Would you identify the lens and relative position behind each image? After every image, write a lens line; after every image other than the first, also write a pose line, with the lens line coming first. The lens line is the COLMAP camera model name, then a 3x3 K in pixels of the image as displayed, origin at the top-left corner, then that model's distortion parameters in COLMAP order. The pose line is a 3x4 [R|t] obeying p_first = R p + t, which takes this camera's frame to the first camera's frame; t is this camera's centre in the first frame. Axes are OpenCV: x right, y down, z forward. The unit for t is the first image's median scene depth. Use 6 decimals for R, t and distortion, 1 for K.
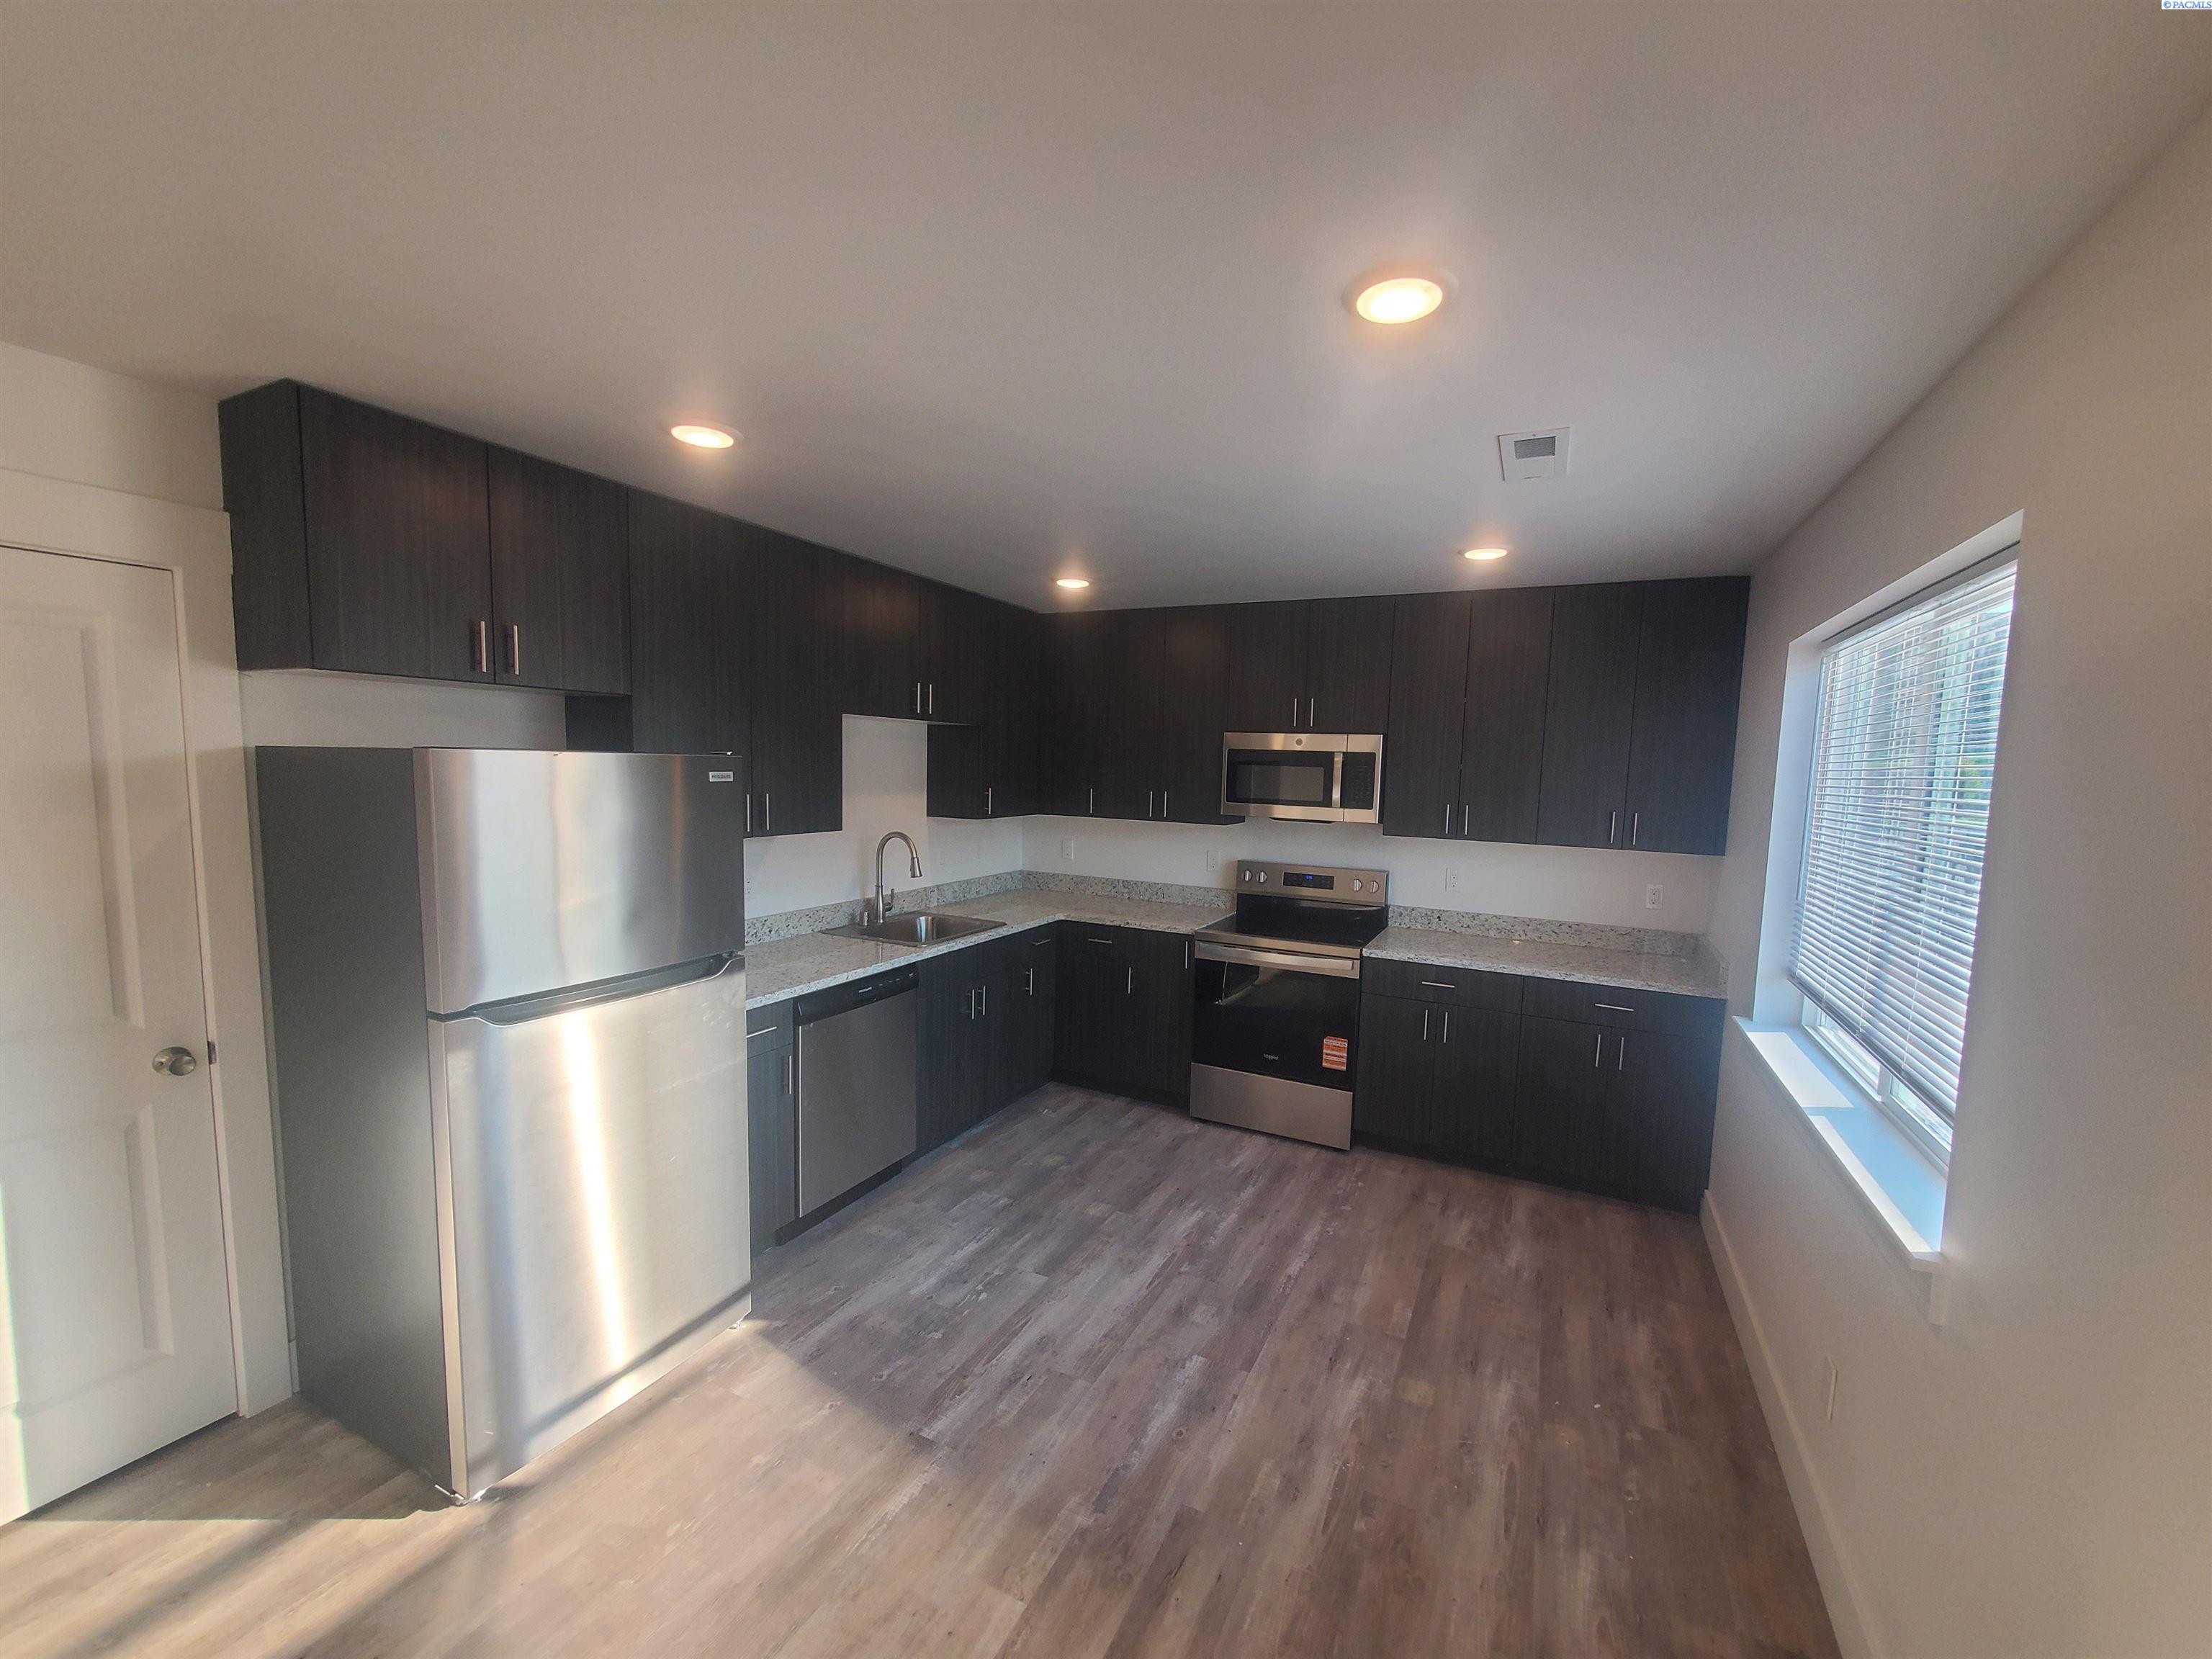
lens RADIAL K [[877.7, 0, 1129.0], [0, 877.7, 850.3], [0, 0, 1]] dist [0.001142, 0.000309]
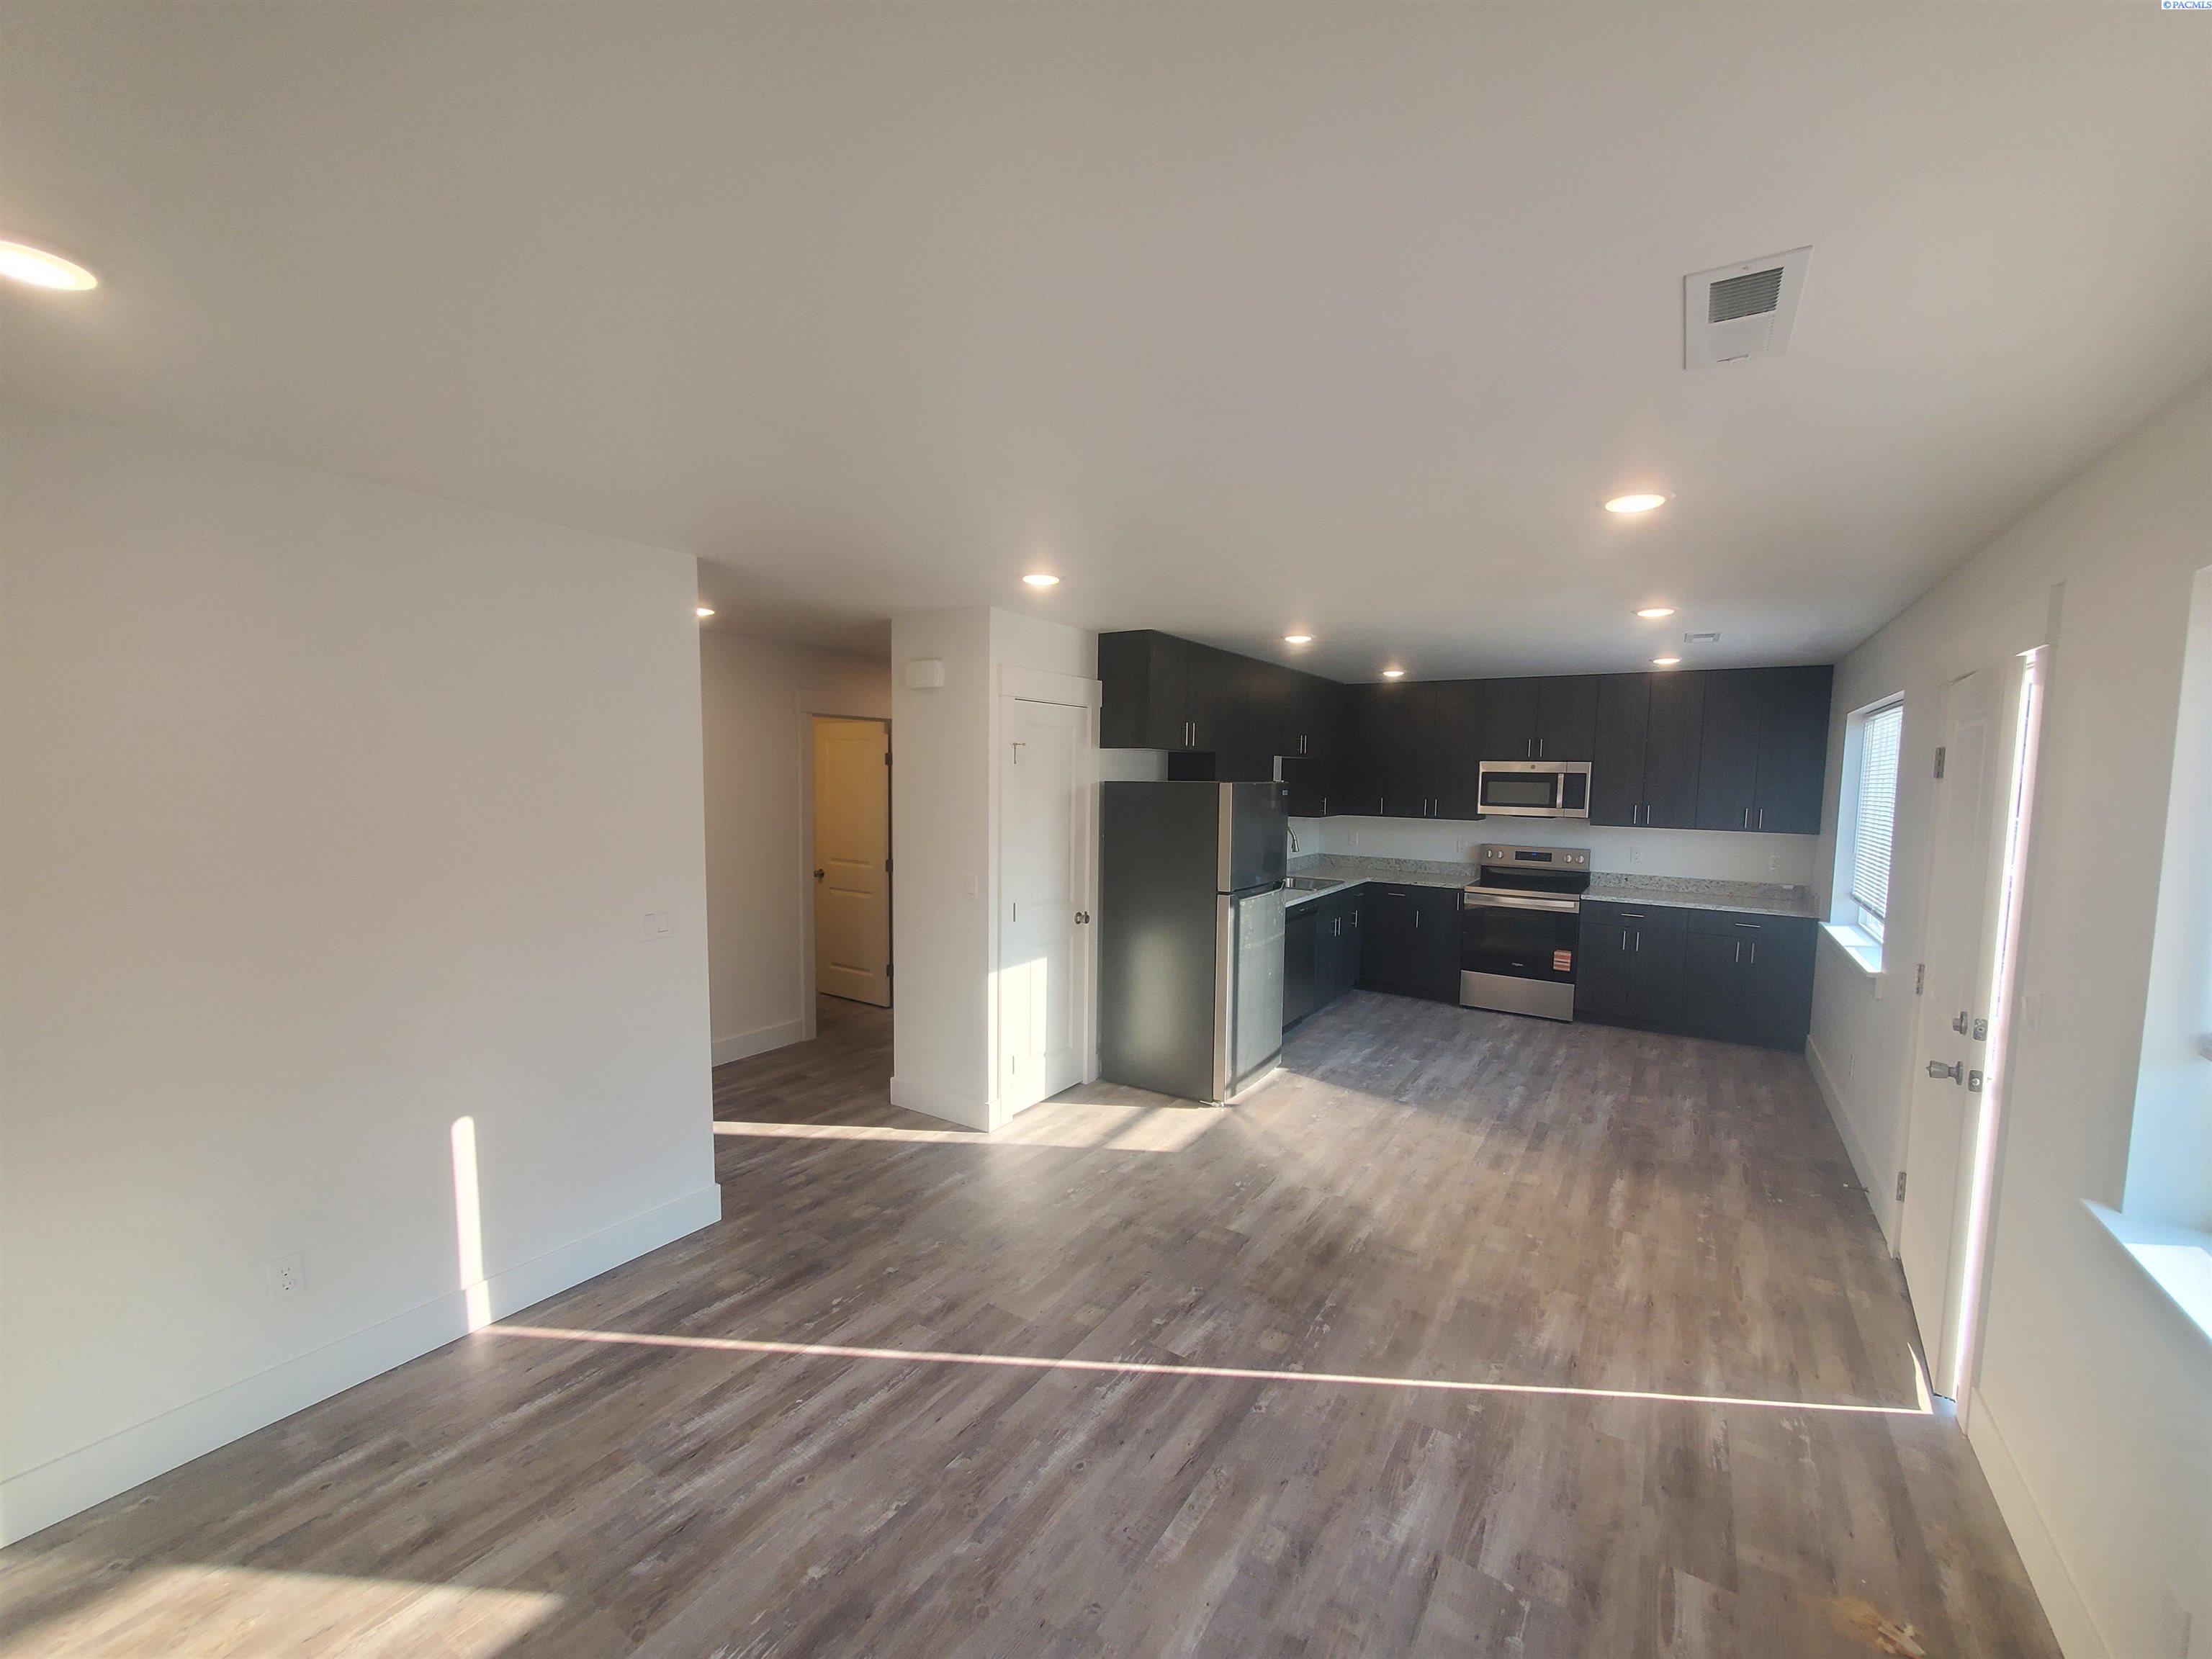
lens RADIAL K [[877.7, 0, 1129.0], [0, 877.7, 850.3], [0, 0, 1]] dist [0.001142, 0.000309]
pose [[0.993690, -0.003189, -0.112118, -0.487908], [0.001782, 0.999918, -0.012644, 0.063569], [0.112149, 0.012365, 0.993614, -0.902354]]
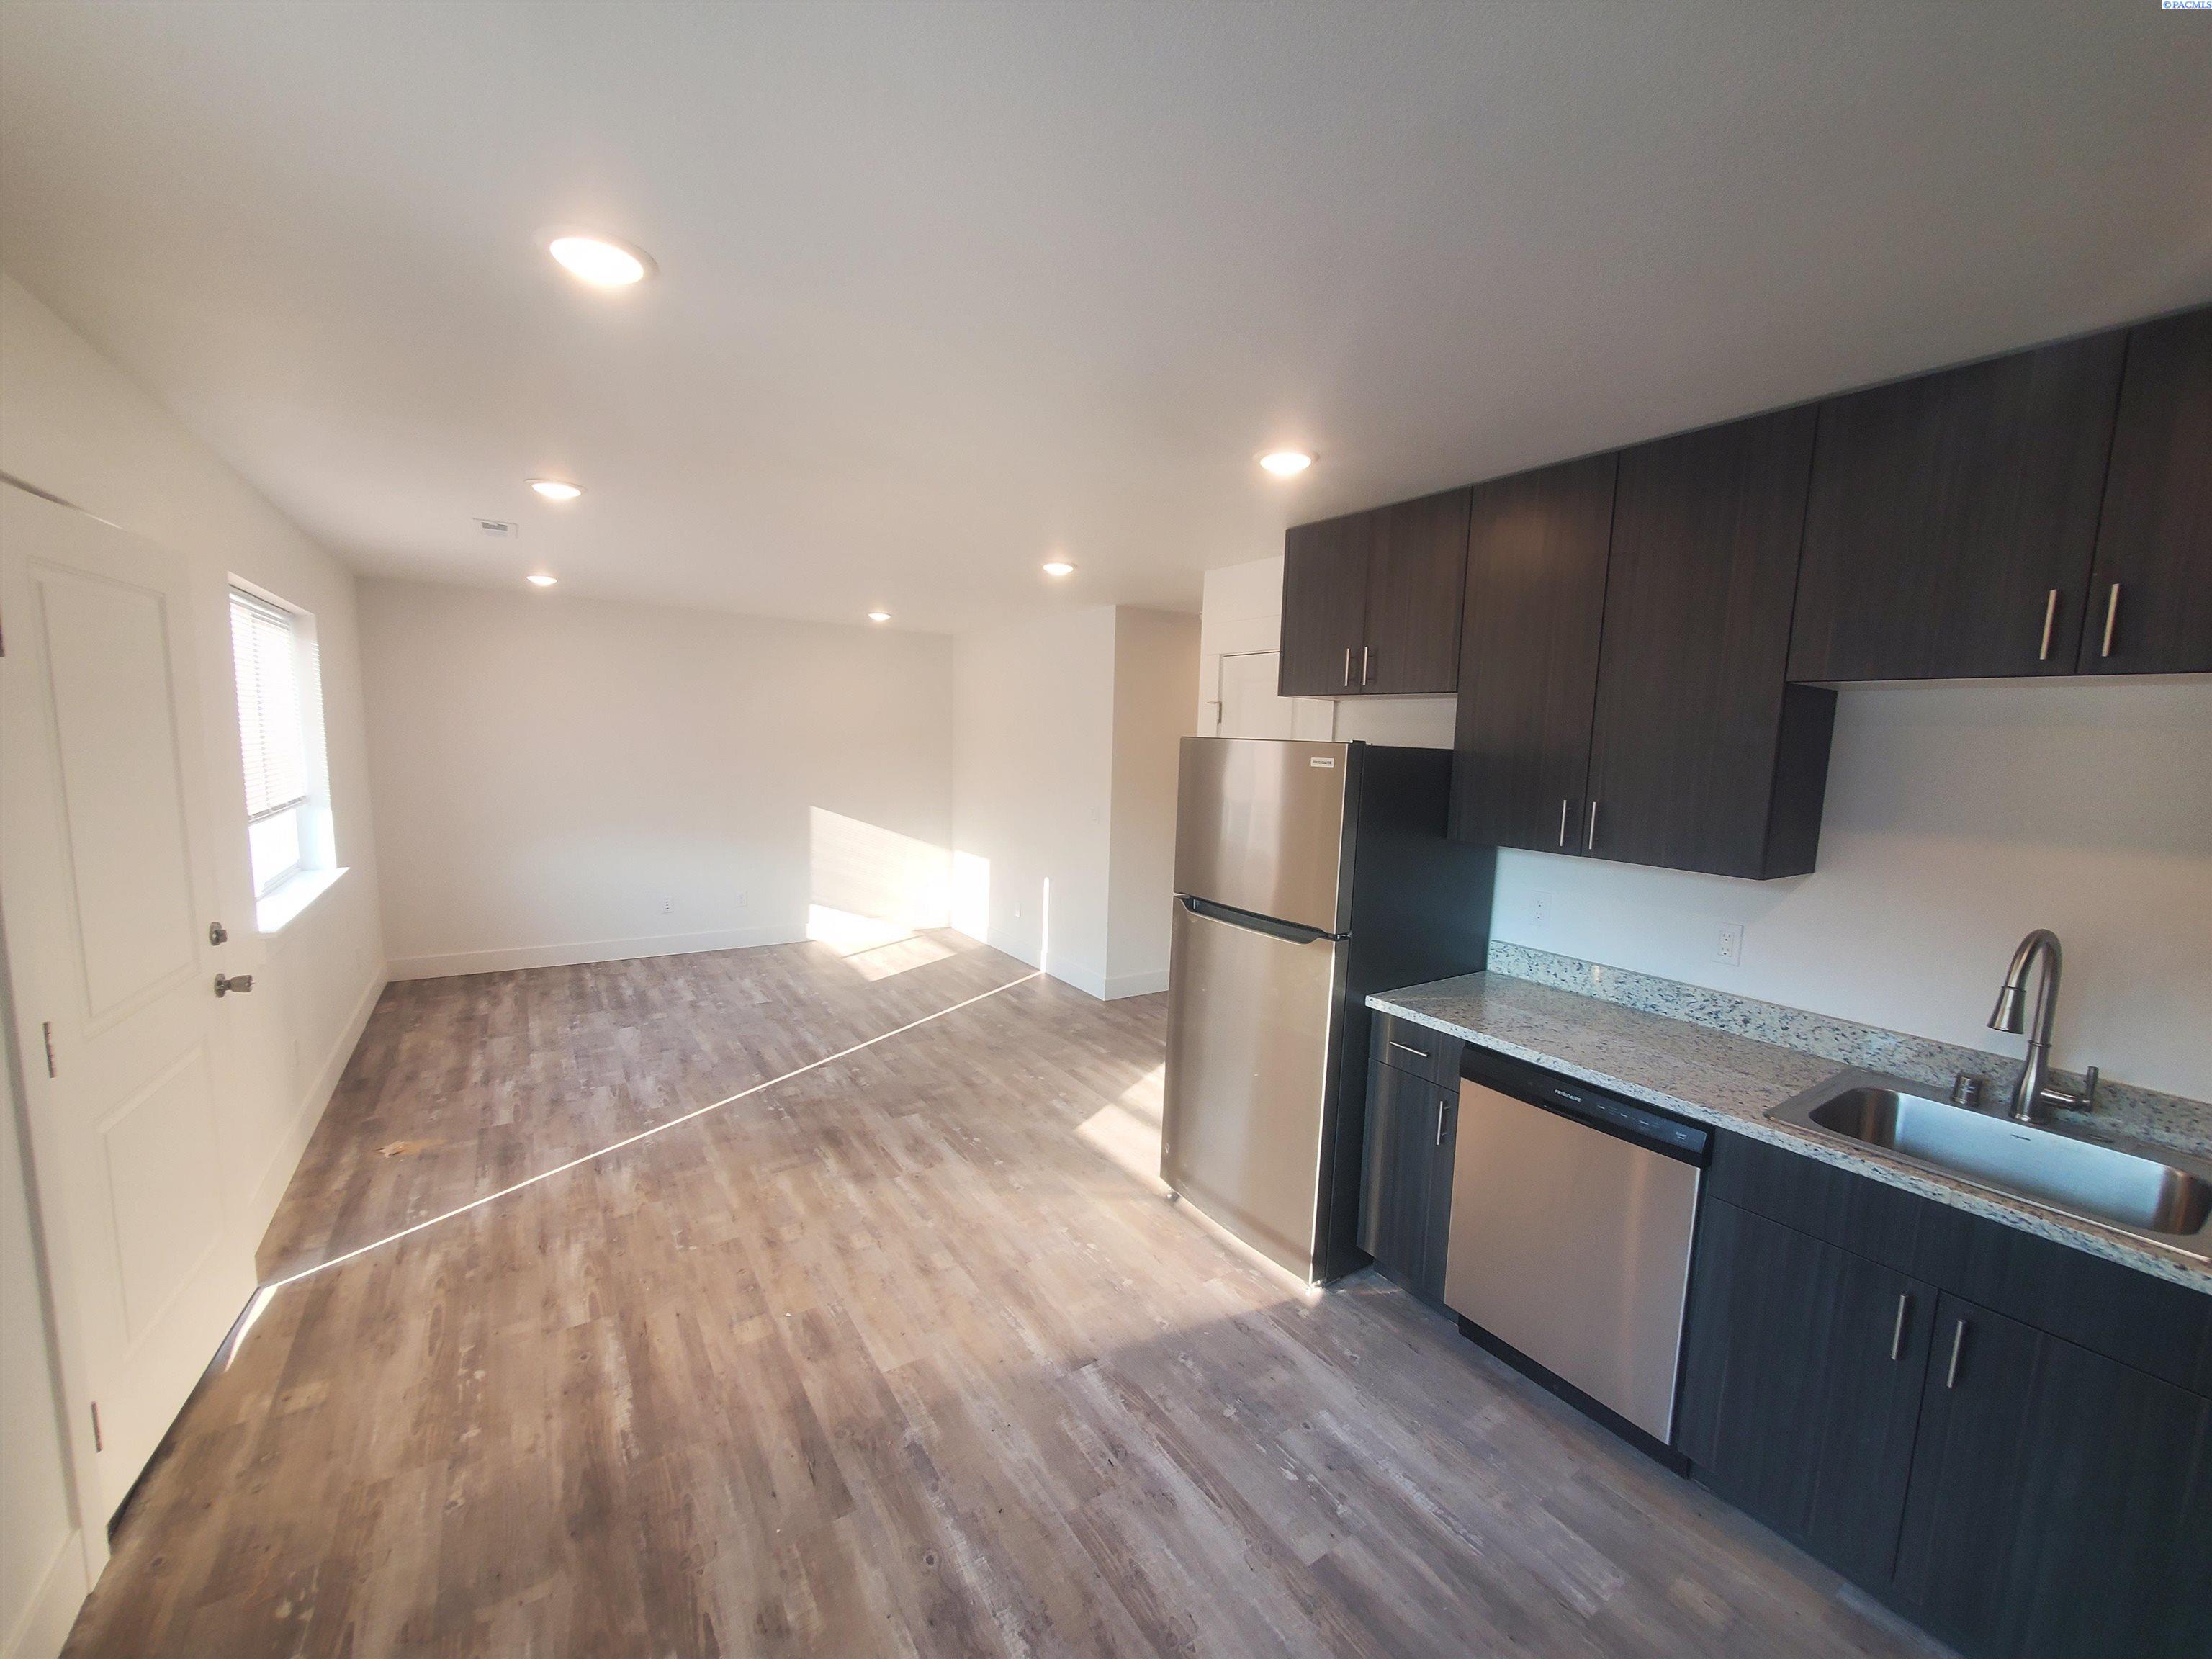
lens RADIAL K [[877.7, 0, 1129.0], [0, 877.7, 850.3], [0, 0, 1]] dist [0.001142, 0.000309]
pose [[-0.488921, 0.070127, -0.869505, 0.472910], [-0.130904, 0.979578, 0.152612, -0.090761], [0.862450, 0.188437, -0.469757, 1.073337]]
